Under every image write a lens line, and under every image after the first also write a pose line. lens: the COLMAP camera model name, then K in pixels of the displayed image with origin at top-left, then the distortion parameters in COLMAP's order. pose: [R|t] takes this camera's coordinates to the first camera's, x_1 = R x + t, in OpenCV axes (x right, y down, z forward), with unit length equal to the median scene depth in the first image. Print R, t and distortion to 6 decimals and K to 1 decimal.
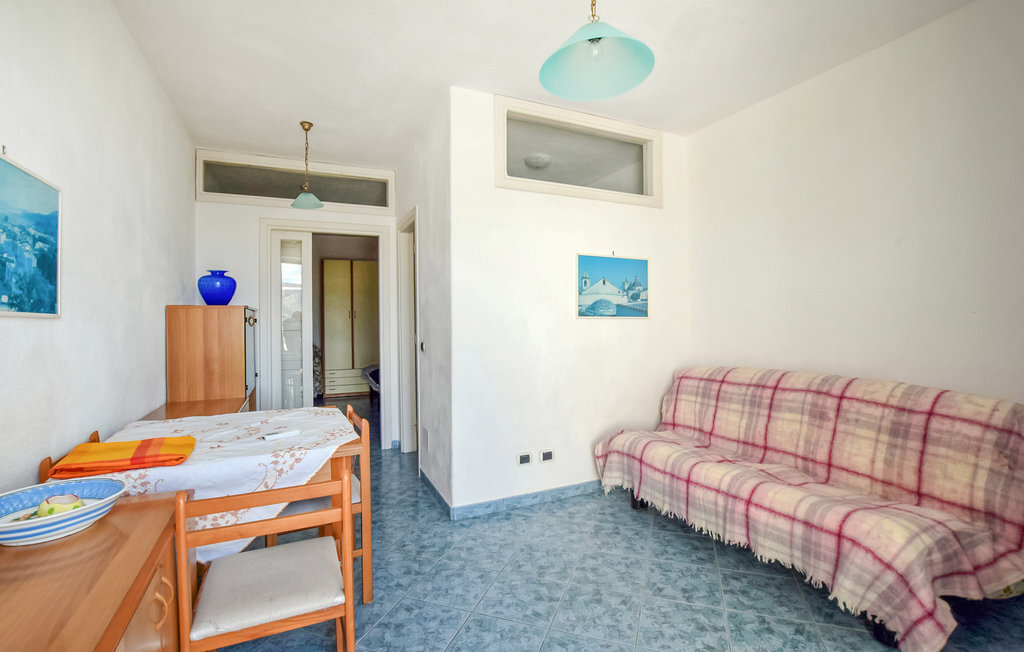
lens RADIAL K [[473.7, 0, 510.0], [0, 473.7, 322.7], [0, 0, 1]] dist [-0.018397, -0.000526]
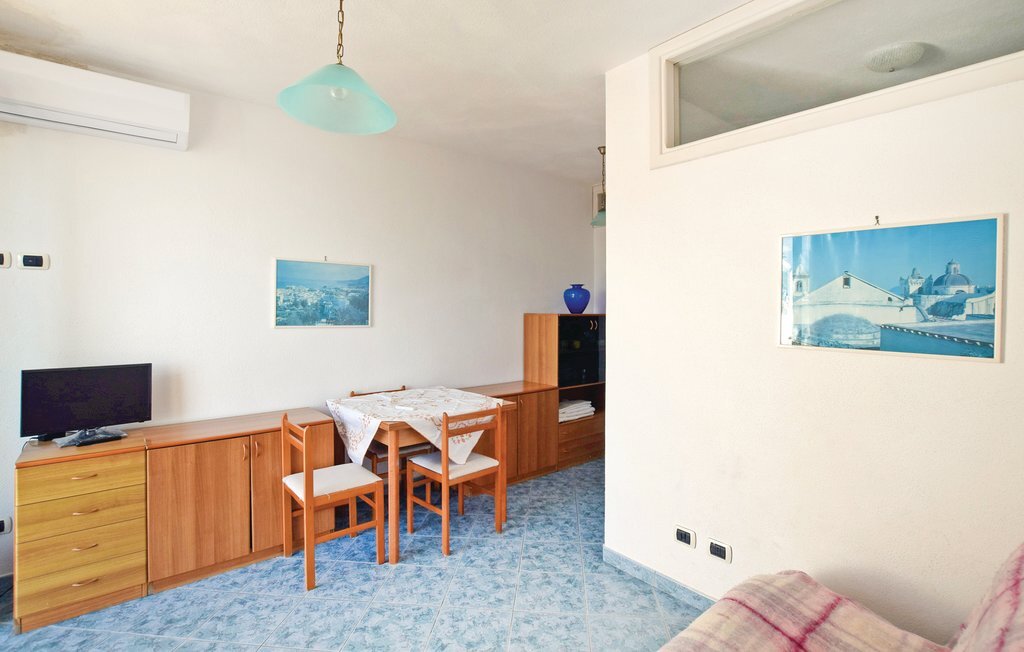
lens RADIAL K [[473.7, 0, 506.7], [0, 473.7, 317.9], [0, 0, 1]] dist [-0.018397, -0.000526]
pose [[0.247473, 0.029306, -0.968451, 0.597533], [-0.010334, 0.999565, 0.027607, -0.056004], [0.968840, 0.003176, 0.247669, 0.518303]]
